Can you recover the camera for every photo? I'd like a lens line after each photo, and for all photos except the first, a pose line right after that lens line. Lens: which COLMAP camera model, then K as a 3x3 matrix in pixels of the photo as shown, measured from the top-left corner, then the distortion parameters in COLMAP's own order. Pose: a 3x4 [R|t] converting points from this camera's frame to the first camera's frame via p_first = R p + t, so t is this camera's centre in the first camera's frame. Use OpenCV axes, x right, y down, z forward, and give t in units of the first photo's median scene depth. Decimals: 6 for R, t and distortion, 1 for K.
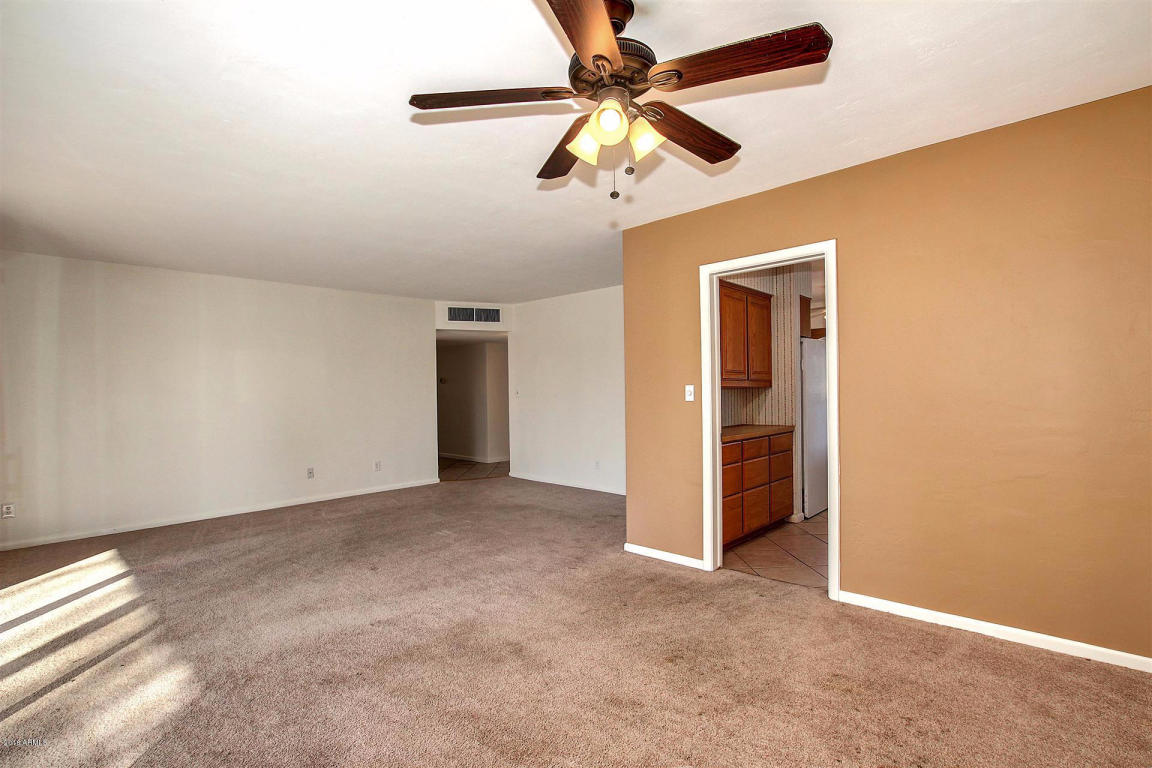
lens RADIAL K [[547.5, 0, 575.1], [0, 547.5, 392.1], [0, 0, 1]] dist [-0.040969, 0.009633]
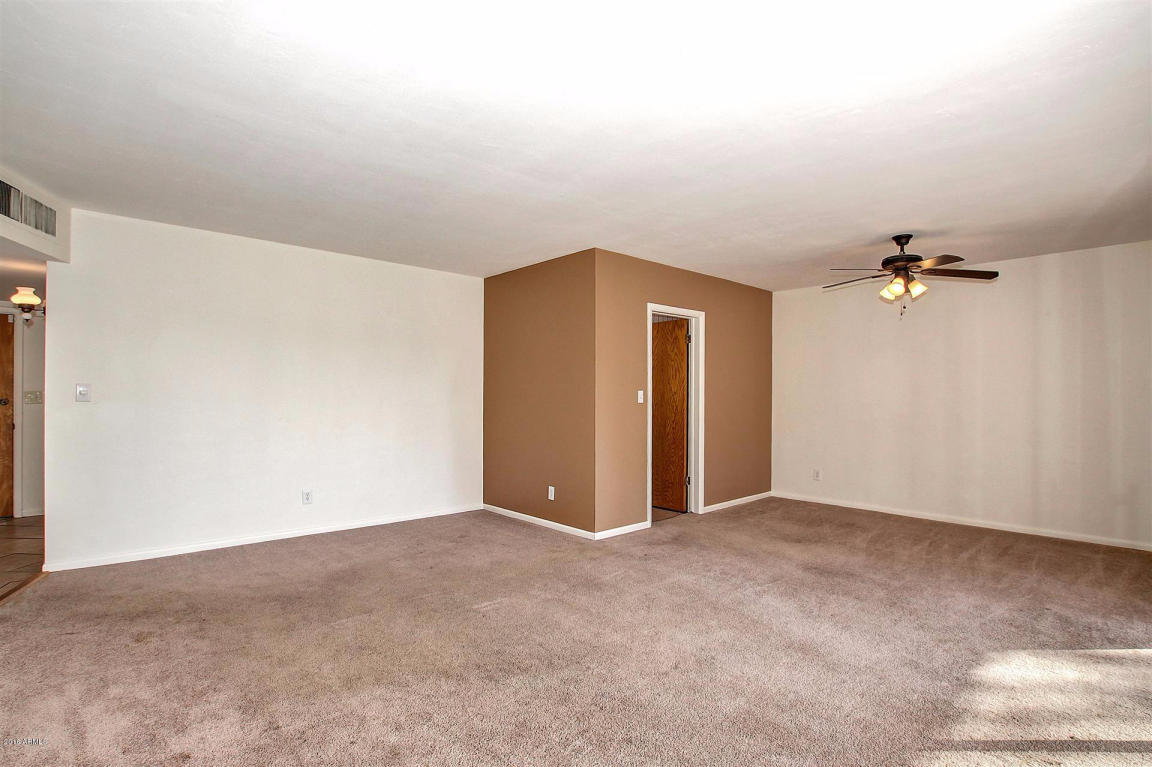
lens RADIAL K [[561.8, 0, 577.6], [0, 561.8, 390.5], [0, 0, 1]] dist [-0.015721, -0.000317]
pose [[0.079389, 0.014777, 0.996734, -1.261453], [-0.009754, 0.999854, -0.014046, 0.006714], [-0.996796, -0.008607, 0.079521, 1.152597]]
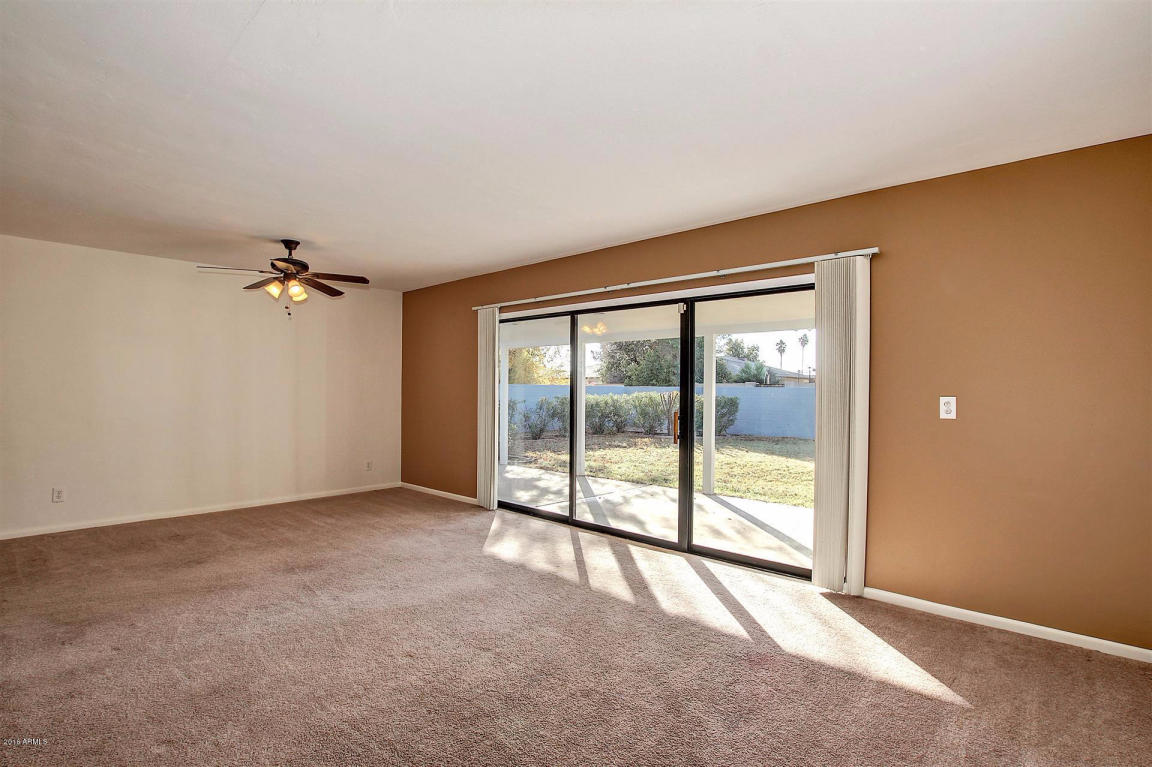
lens RADIAL K [[547.5, 0, 575.1], [0, 547.5, 391.6], [0, 0, 1]] dist [-0.040969, 0.009633]
pose [[-0.999976, 0.006173, -0.003042, -0.636730], [0.006181, 0.999977, -0.002658, 0.004580], [0.003025, -0.002677, -0.999992, 1.828980]]
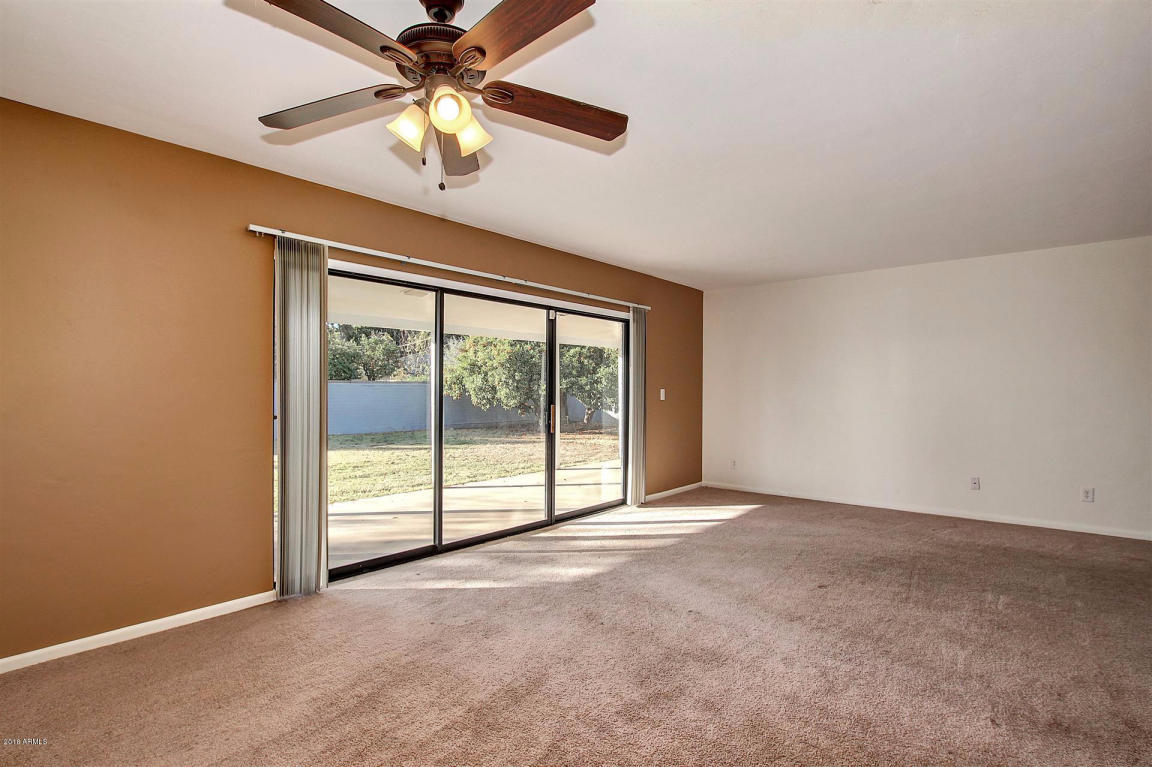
lens RADIAL K [[547.5, 0, 575.1], [0, 547.5, 391.6], [0, 0, 1]] dist [-0.040969, 0.009633]
pose [[0.016138, 0.025218, -0.999552, 0.558898], [-0.000947, 0.999682, 0.025206, -0.022591], [0.999869, 0.000540, 0.016157, 0.626846]]
